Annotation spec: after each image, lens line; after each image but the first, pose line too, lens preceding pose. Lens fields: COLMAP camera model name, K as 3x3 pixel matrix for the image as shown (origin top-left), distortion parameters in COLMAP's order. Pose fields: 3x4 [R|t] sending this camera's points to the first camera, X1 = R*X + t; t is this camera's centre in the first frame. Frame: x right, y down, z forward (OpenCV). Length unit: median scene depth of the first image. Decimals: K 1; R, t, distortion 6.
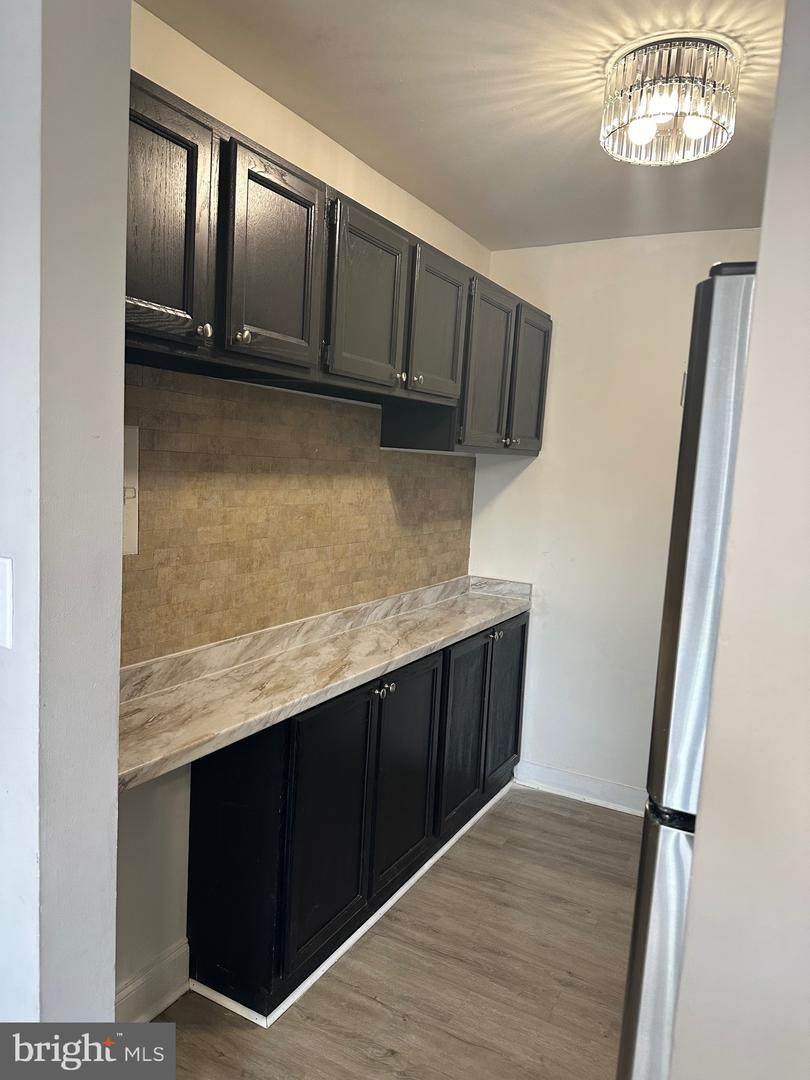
lens RADIAL K [[765.6, 0, 403.3], [0, 765.6, 545.1], [0, 0, 1]] dist [0.110103, -0.167740]
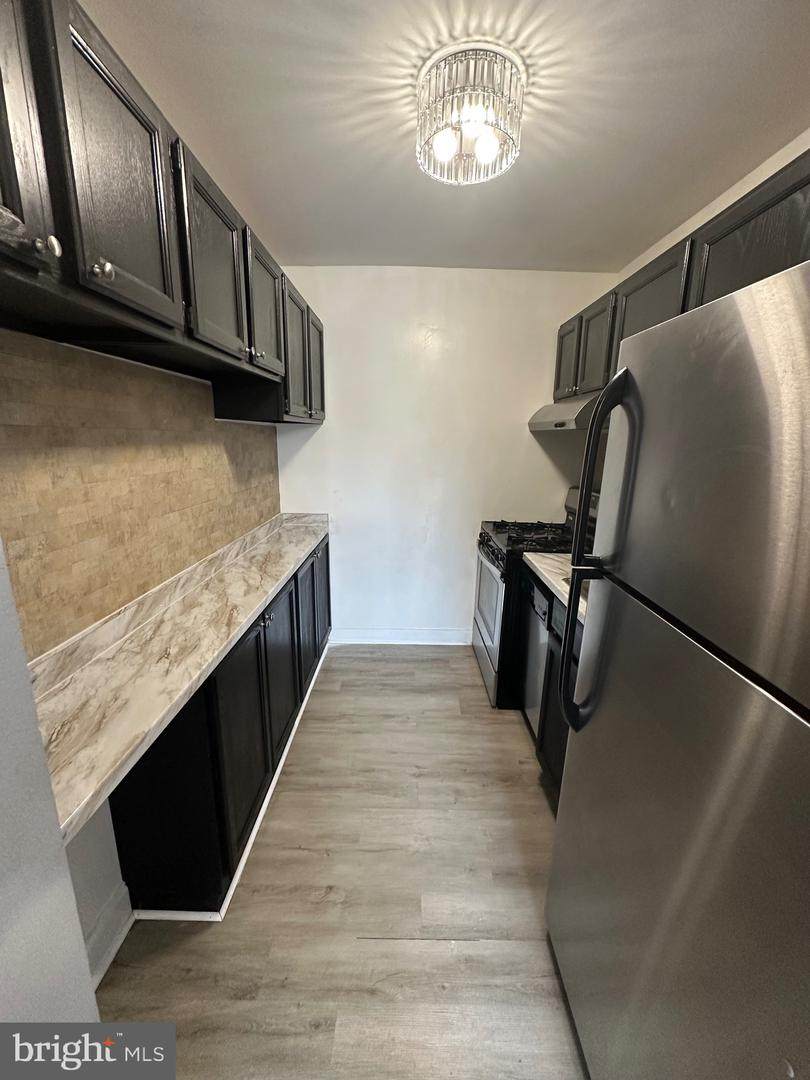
lens RADIAL K [[431.0, 0, 405.0], [0, 431.0, 540.0], [0, 0, 1]] dist [0.000111, 0.000172]
pose [[0.877565, -0.151030, 0.455049, -0.130182], [0.085317, 0.983134, 0.161767, -0.031838], [-0.471806, -0.103138, 0.875649, 0.320935]]
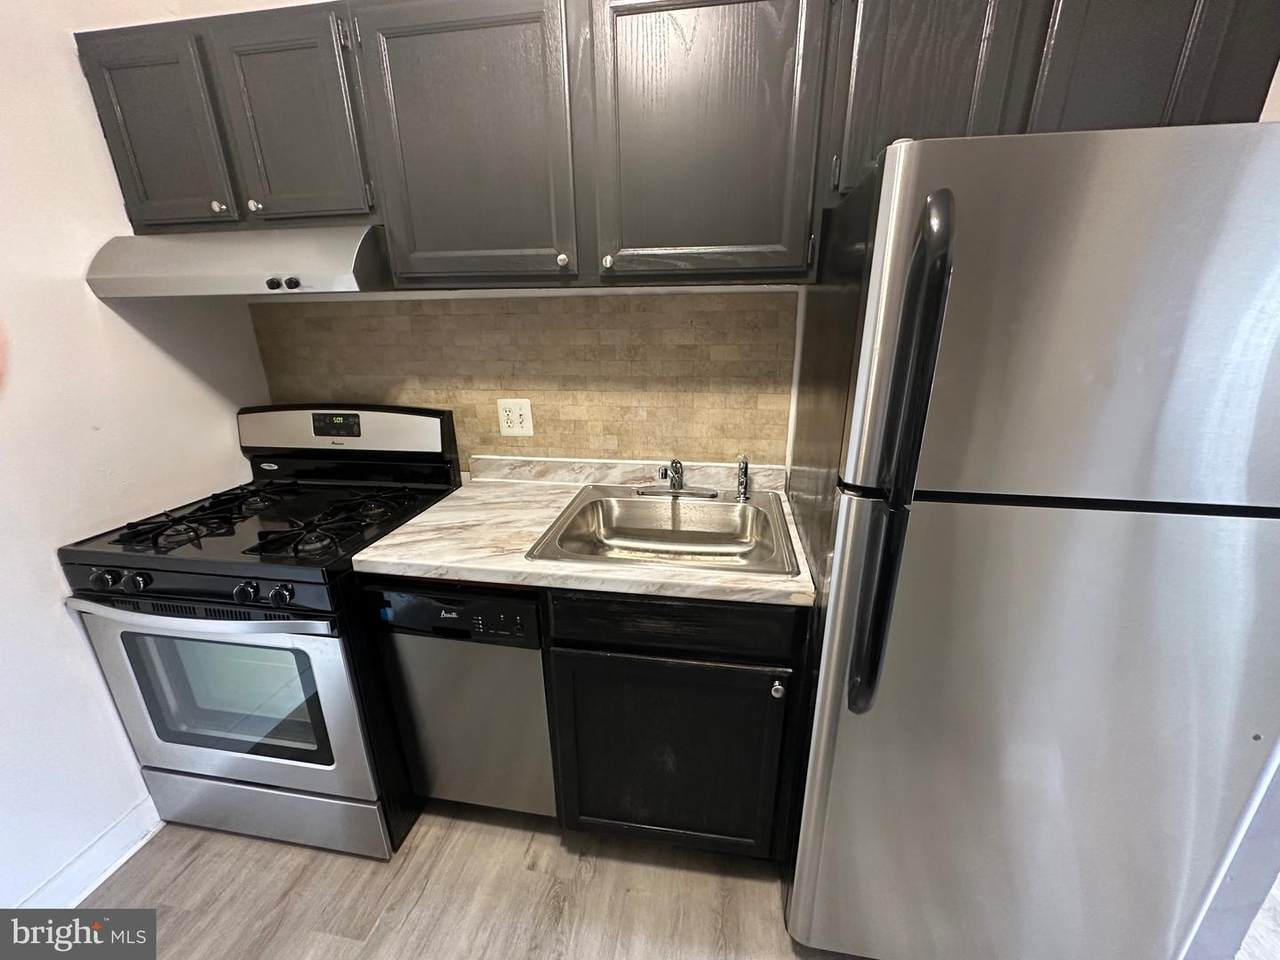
lens RADIAL K [[510.9, 0, 640.0], [0, 510.9, 480.0], [0, 0, 1]] dist [0.000111, 0.000172]
pose [[-0.330270, -0.347220, 0.877702, -0.023348], [0.105721, 0.910421, 0.399945, -0.084128], [-0.937947, 0.224882, -0.263977, 0.838235]]
